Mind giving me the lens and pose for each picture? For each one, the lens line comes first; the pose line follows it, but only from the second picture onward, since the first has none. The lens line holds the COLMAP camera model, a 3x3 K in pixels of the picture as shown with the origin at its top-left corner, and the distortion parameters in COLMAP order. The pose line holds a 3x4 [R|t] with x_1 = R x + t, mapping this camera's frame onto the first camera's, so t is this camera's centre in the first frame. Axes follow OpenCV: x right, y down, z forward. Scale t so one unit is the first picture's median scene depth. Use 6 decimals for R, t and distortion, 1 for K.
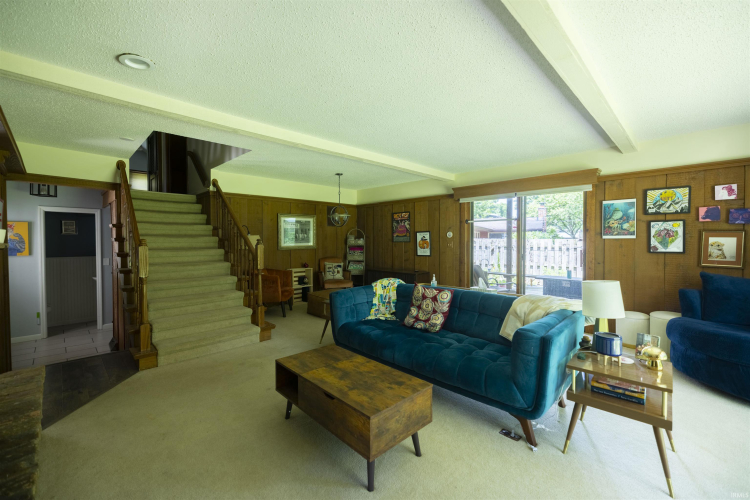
lens RADIAL K [[319.8, 0, 375.0], [0, 319.8, 250.0], [0, 0, 1]] dist [-0.000061, -0.000004]
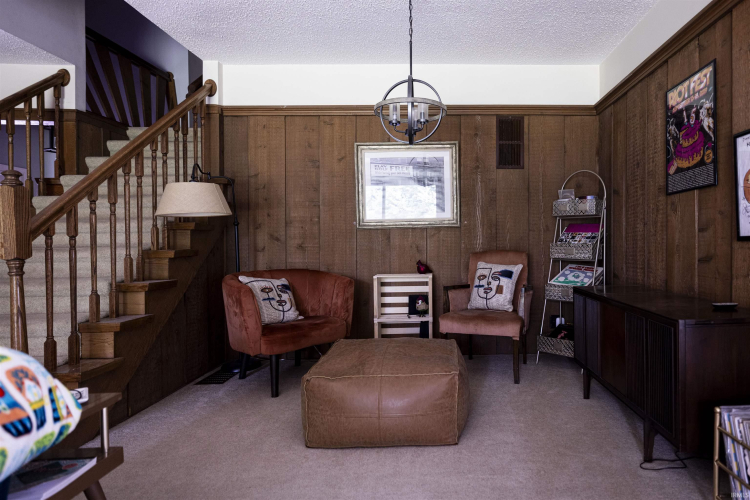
lens RADIAL K [[500.0, 0, 375.0], [0, 500.0, 250.0], [0, 0, 1]] dist [0.002878, 0.000574]
pose [[0.725766, 0.011176, -0.687851, 0.167908], [-0.011562, 0.999925, 0.004048, 0.023569], [0.687845, 0.005015, 0.725841, 0.497475]]
